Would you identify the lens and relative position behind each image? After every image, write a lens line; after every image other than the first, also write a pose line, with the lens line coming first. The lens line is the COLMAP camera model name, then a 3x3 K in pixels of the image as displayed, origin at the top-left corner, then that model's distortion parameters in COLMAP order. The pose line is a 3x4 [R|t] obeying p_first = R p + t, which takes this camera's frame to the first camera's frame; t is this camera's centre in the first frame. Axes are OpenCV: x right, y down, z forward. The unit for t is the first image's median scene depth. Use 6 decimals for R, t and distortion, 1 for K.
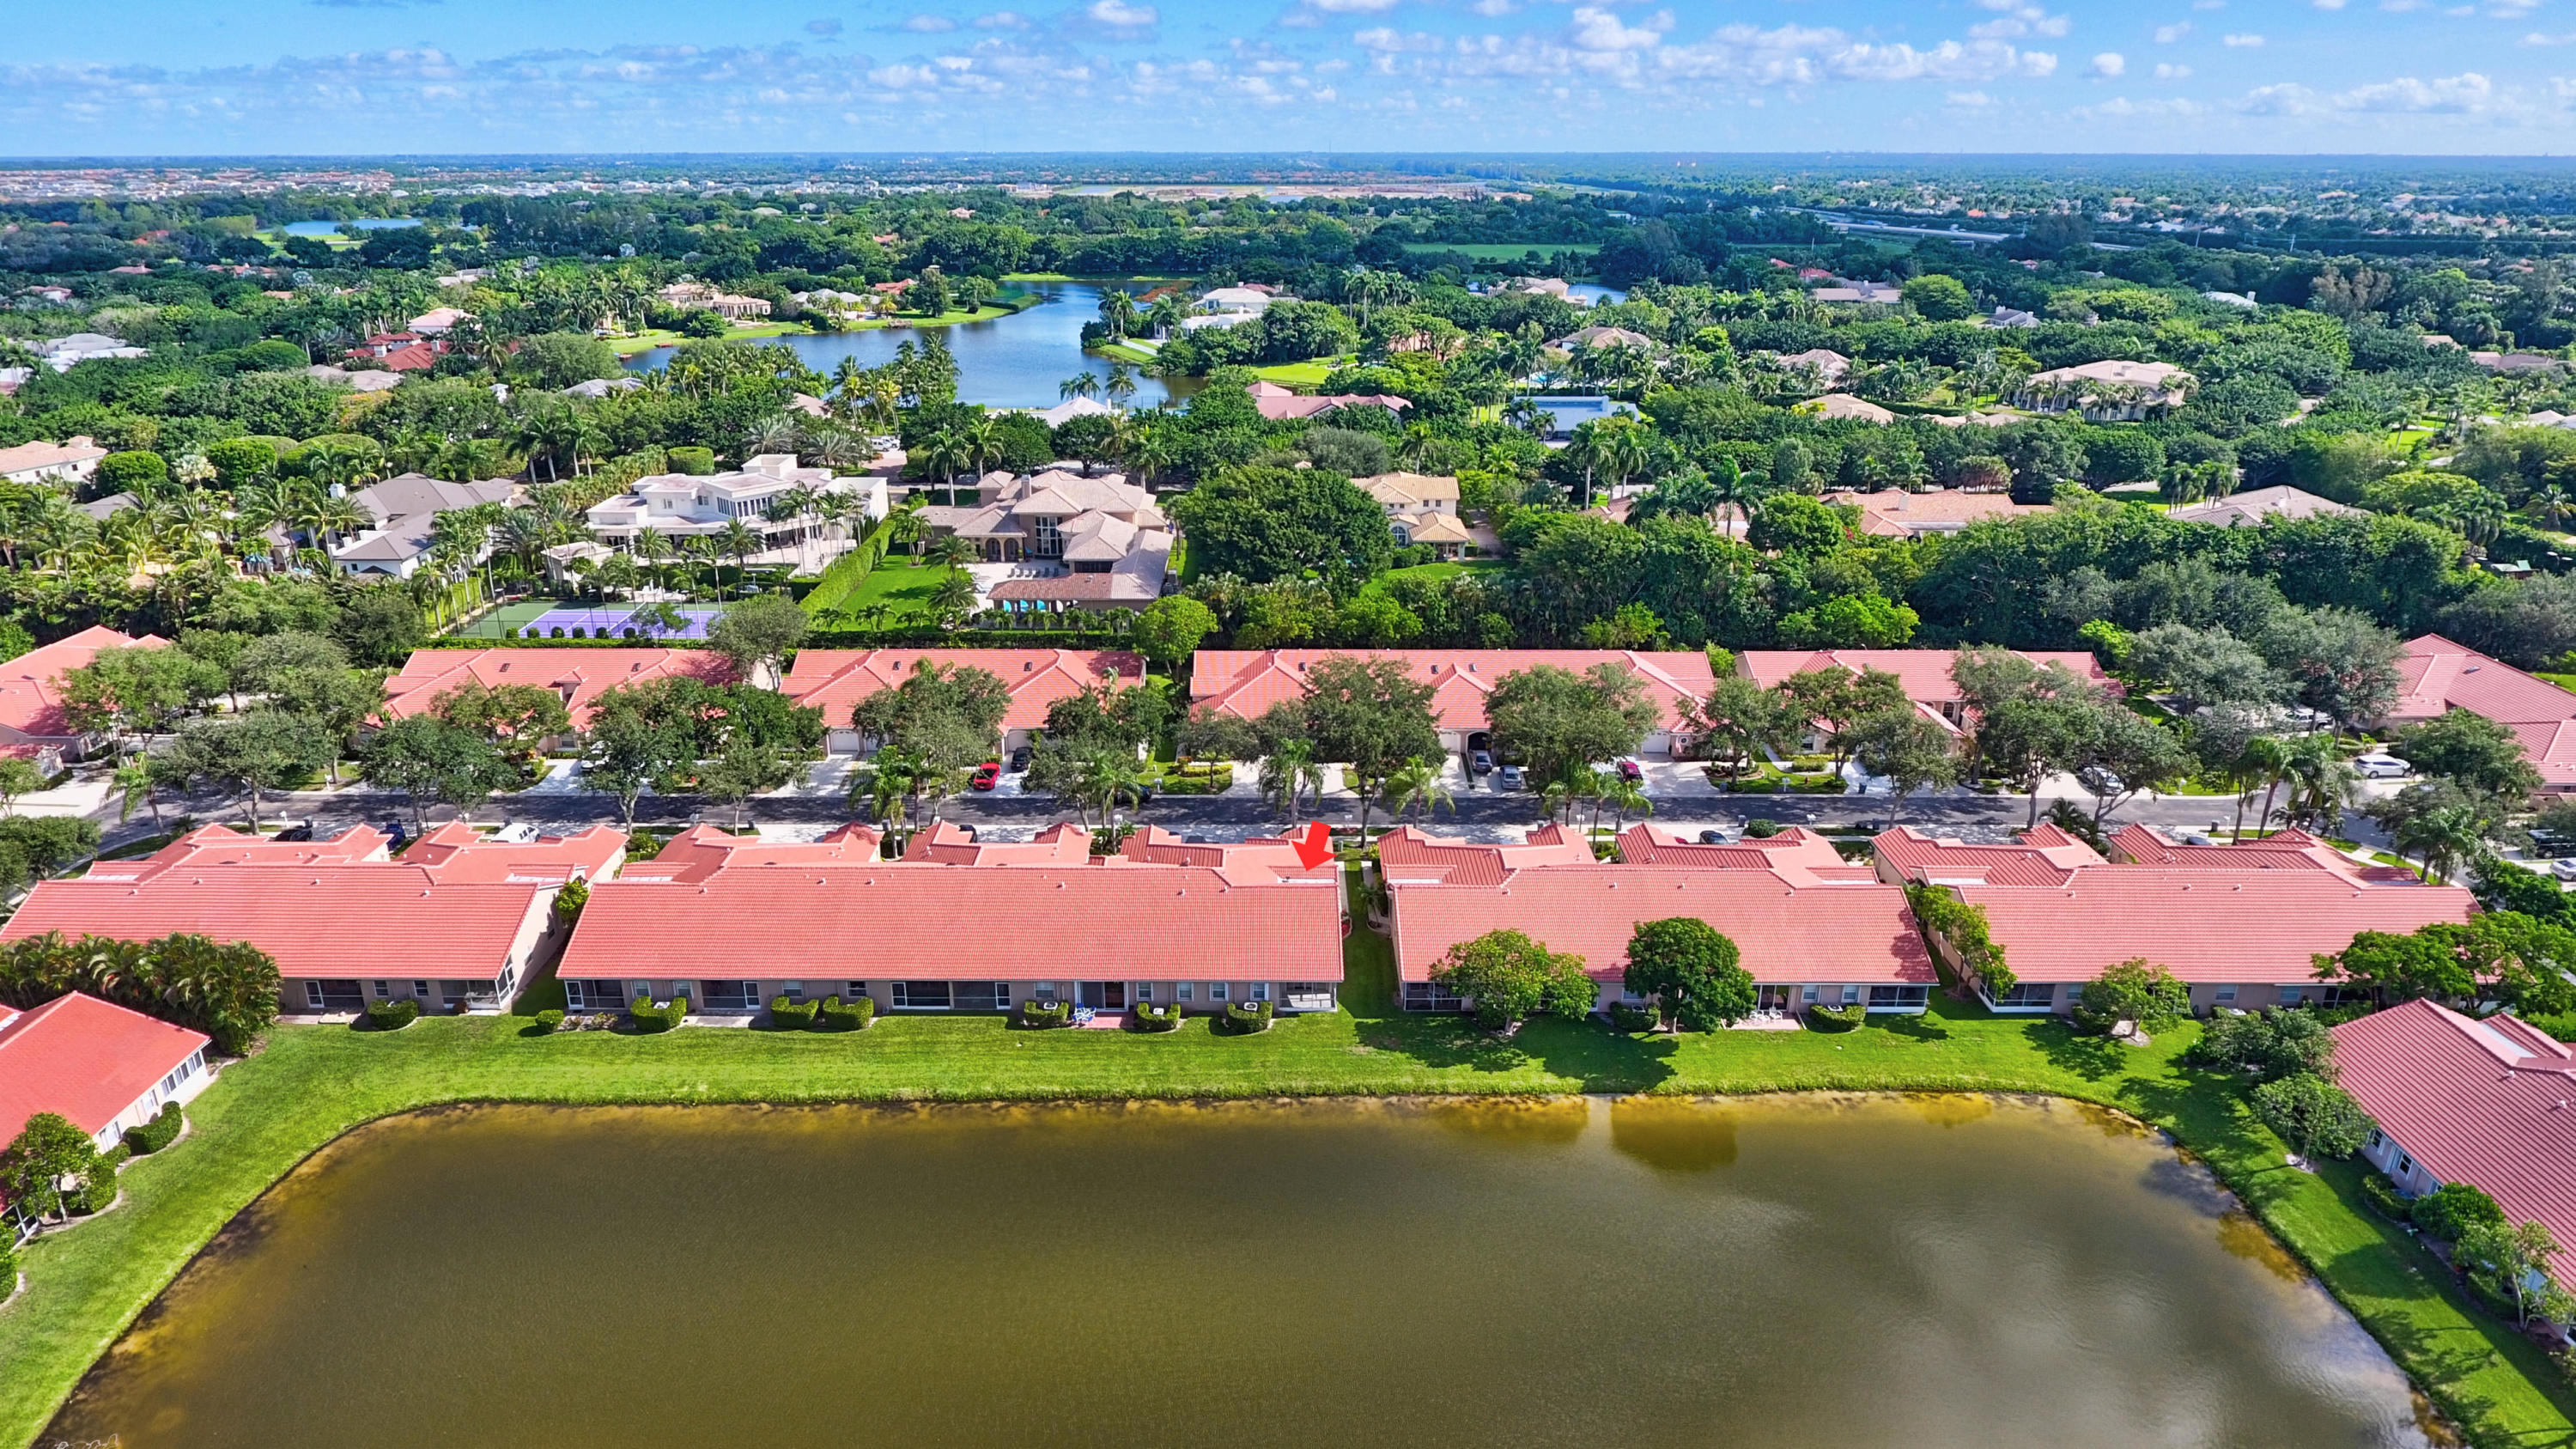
lens RADIAL K [[1529.0, 0, 1258.8], [0, 1529.0, 720.7], [0, 0, 1]] dist [-0.002226, -0.002195]
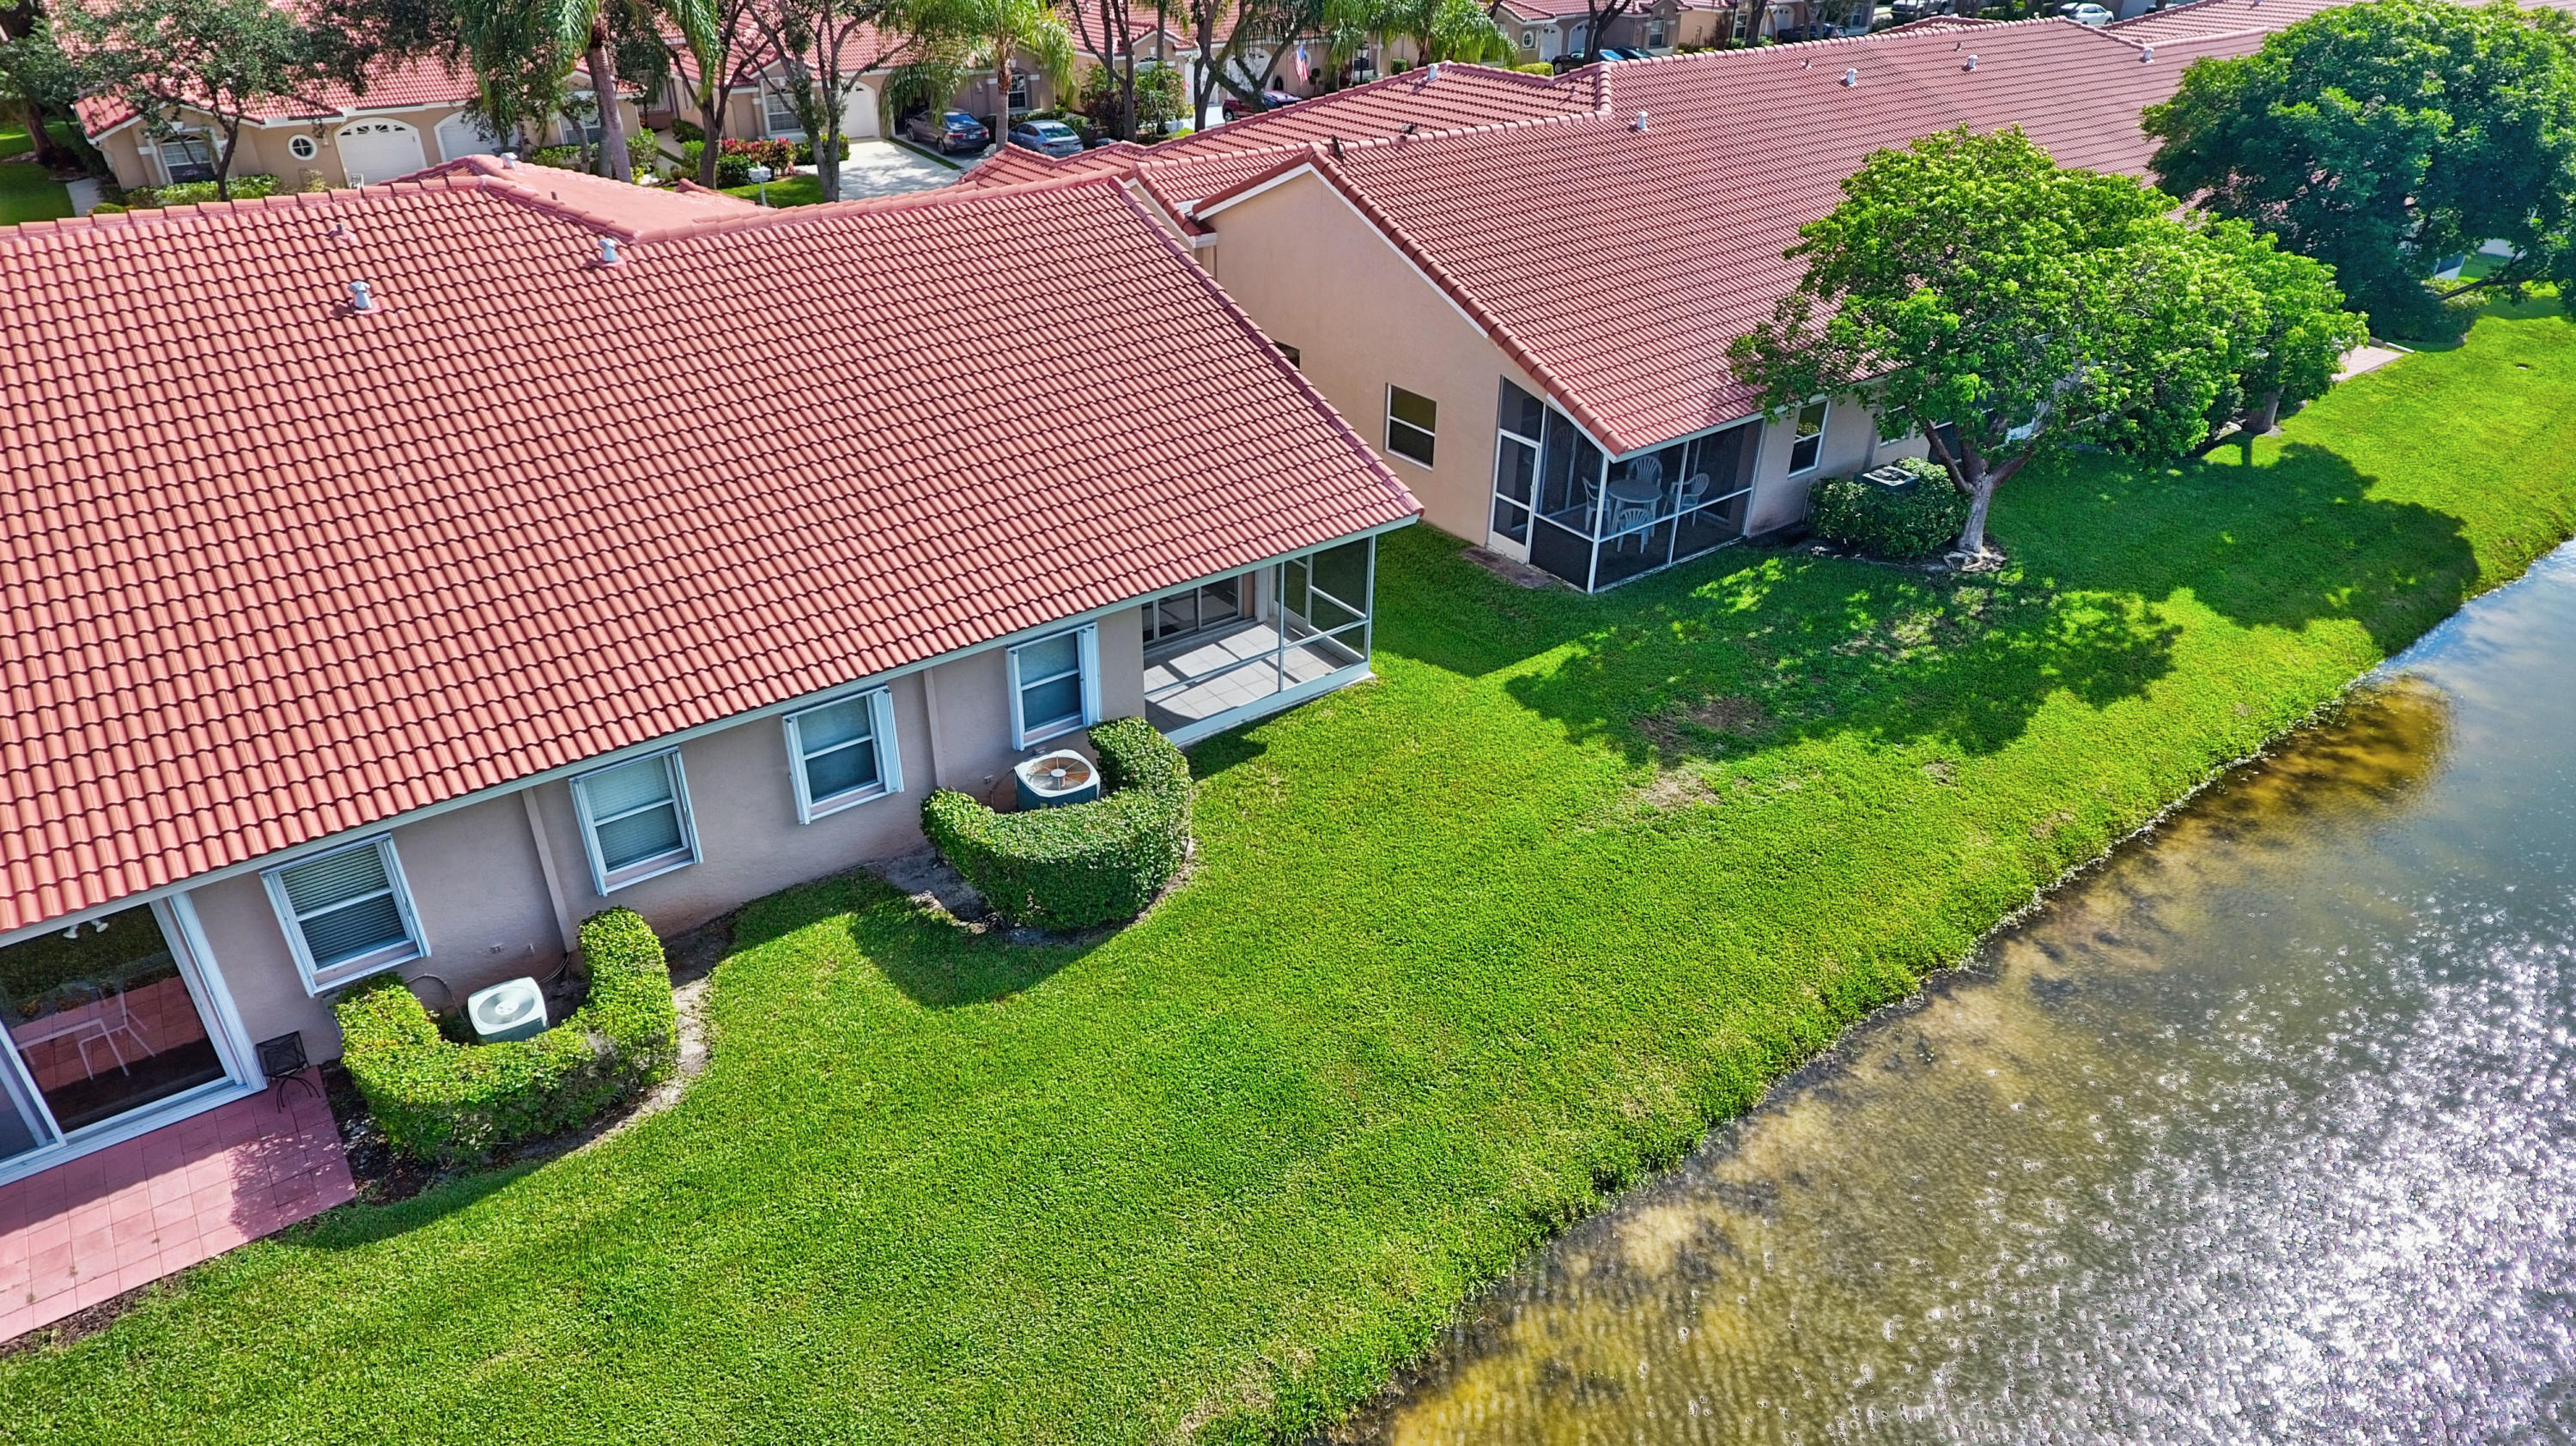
lens RADIAL K [[1528.8, 0, 1258.8], [0, 1528.8, 719.2], [0, 0, 1]] dist [-0.002226, -0.002195]
pose [[0.800852, -0.294674, 0.521347, -0.075488], [0.203269, 0.952636, 0.226200, 0.144496], [-0.563310, -0.075179, 0.822819, 0.835683]]
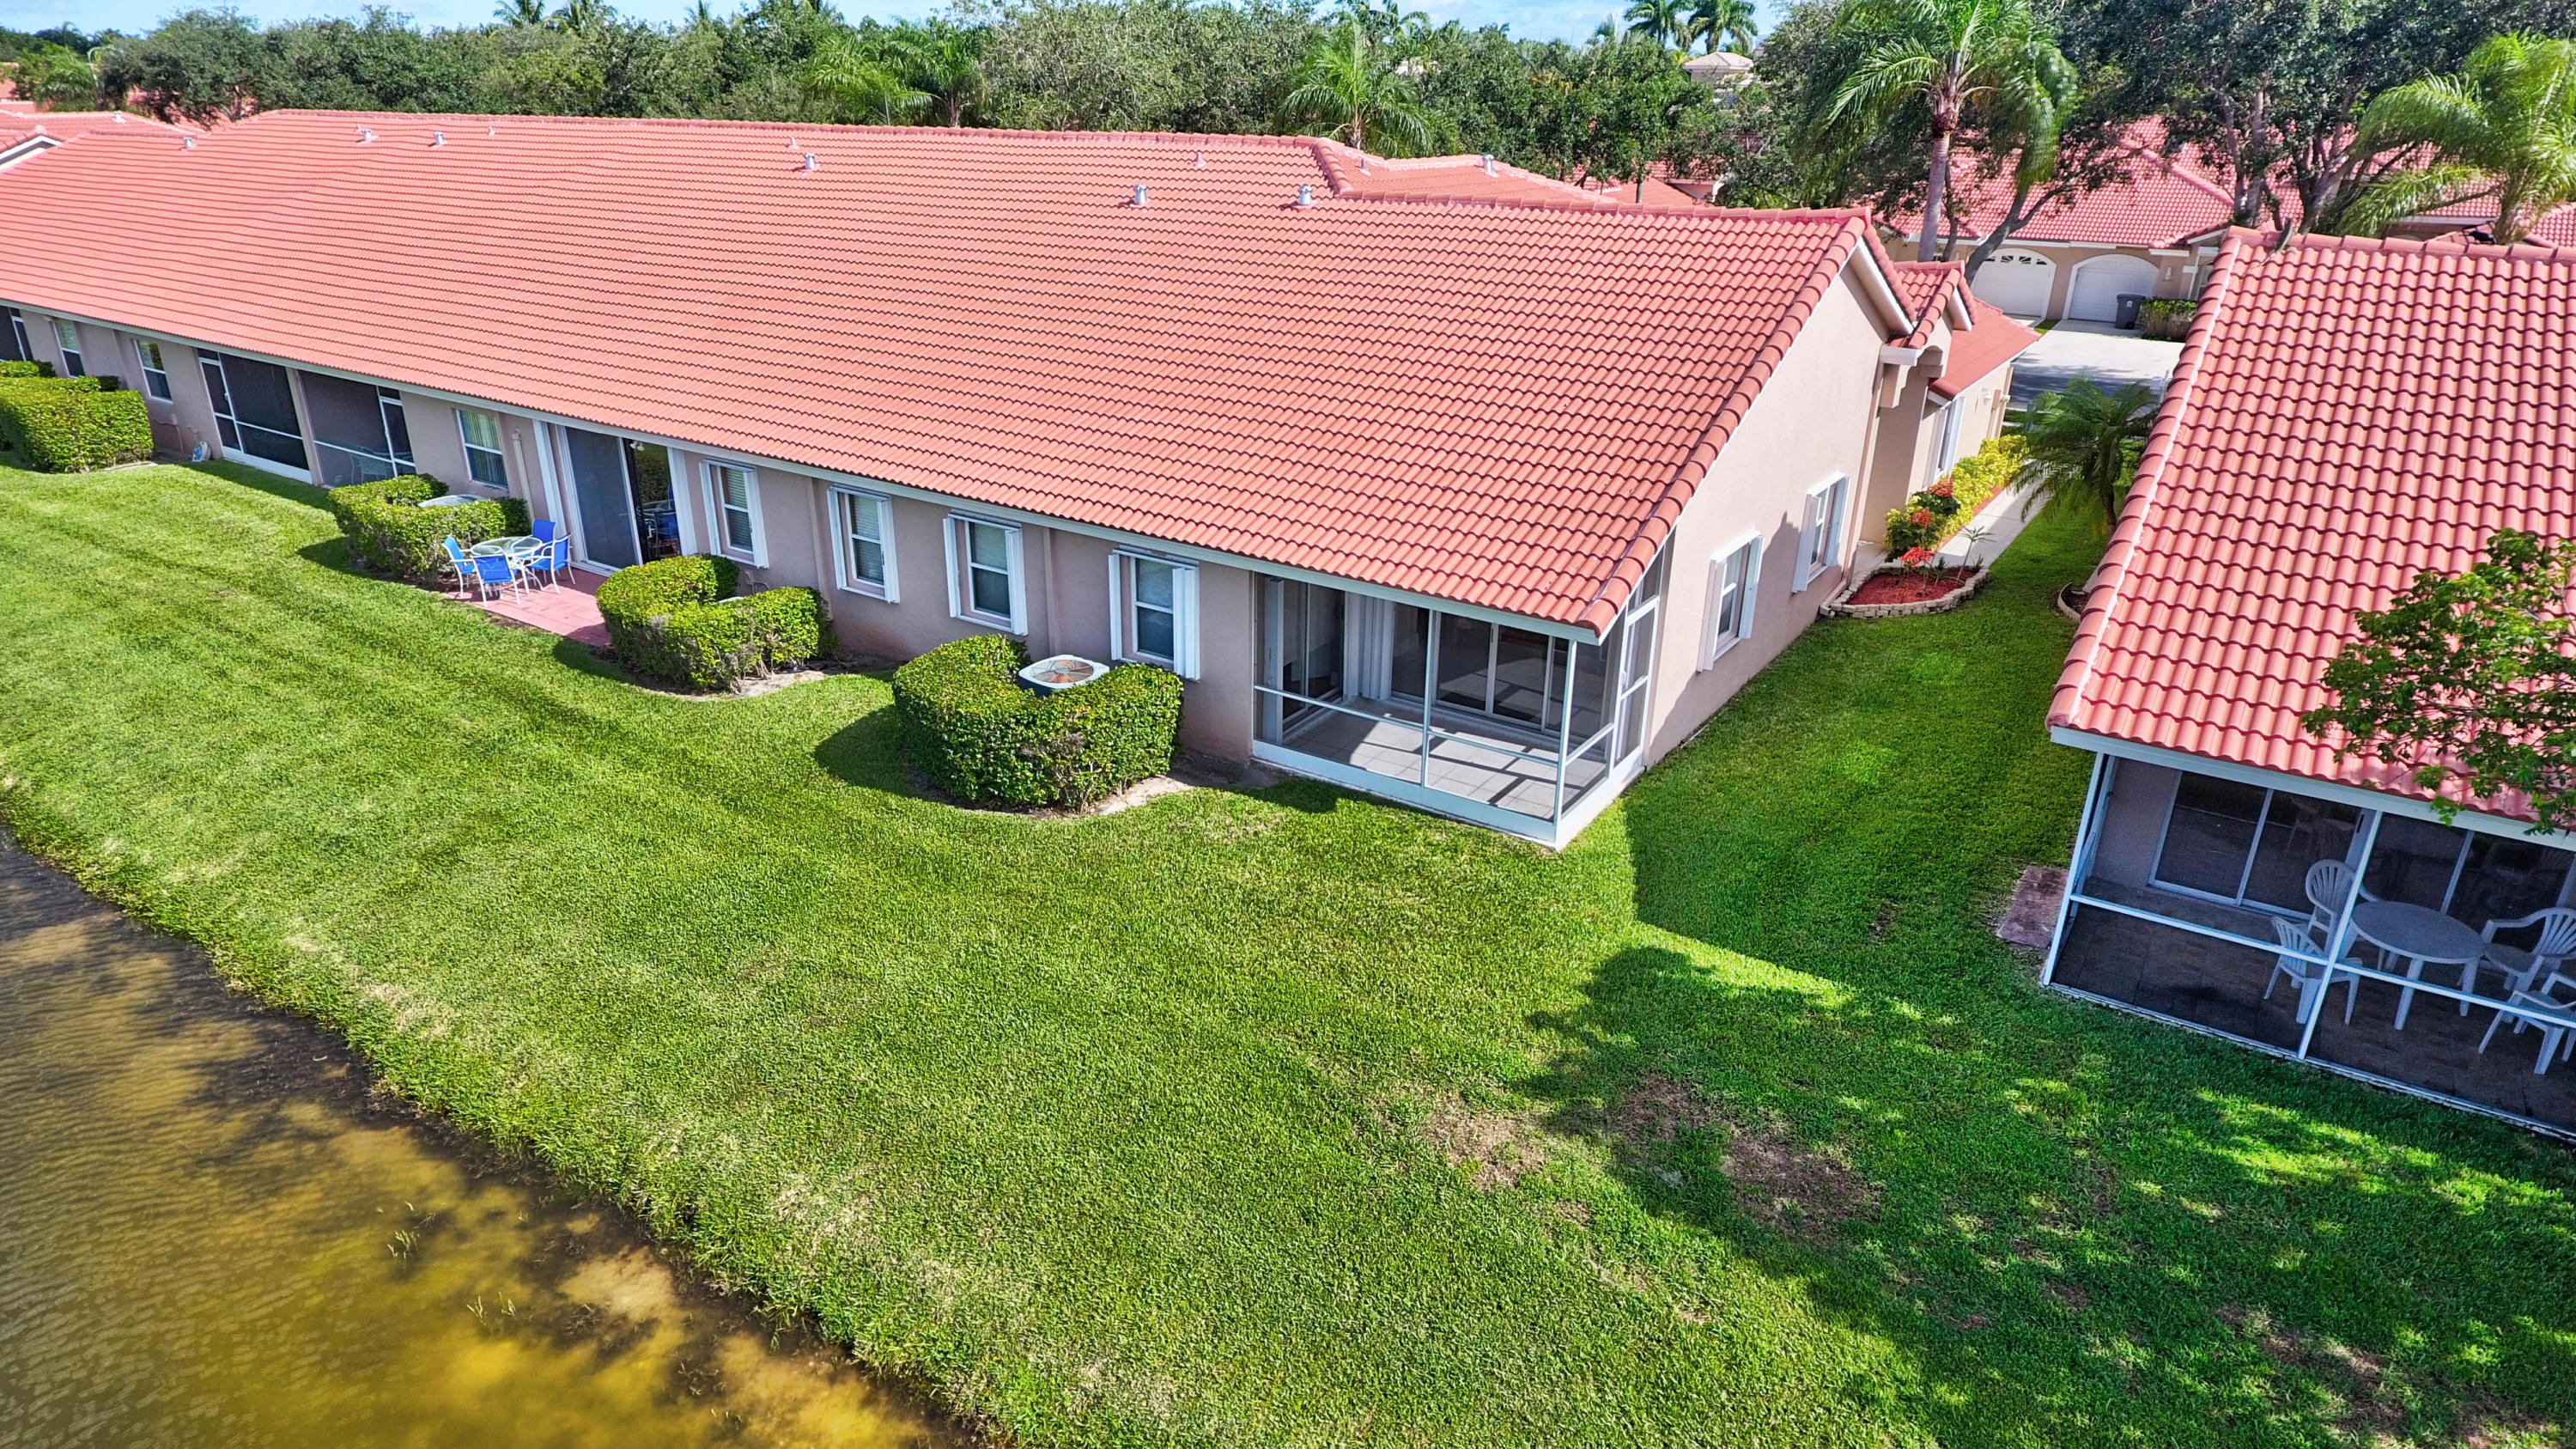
lens RADIAL K [[1518.9, 0, 1255.0], [0, 1518.9, 725.6], [0, 0, 1]] dist [-0.008530, -0.002307]
pose [[0.823355, 0.225333, -0.520875, 0.102446], [-0.204510, 0.973941, 0.098059, 0.169687], [0.529397, 0.025787, 0.847982, 0.857467]]
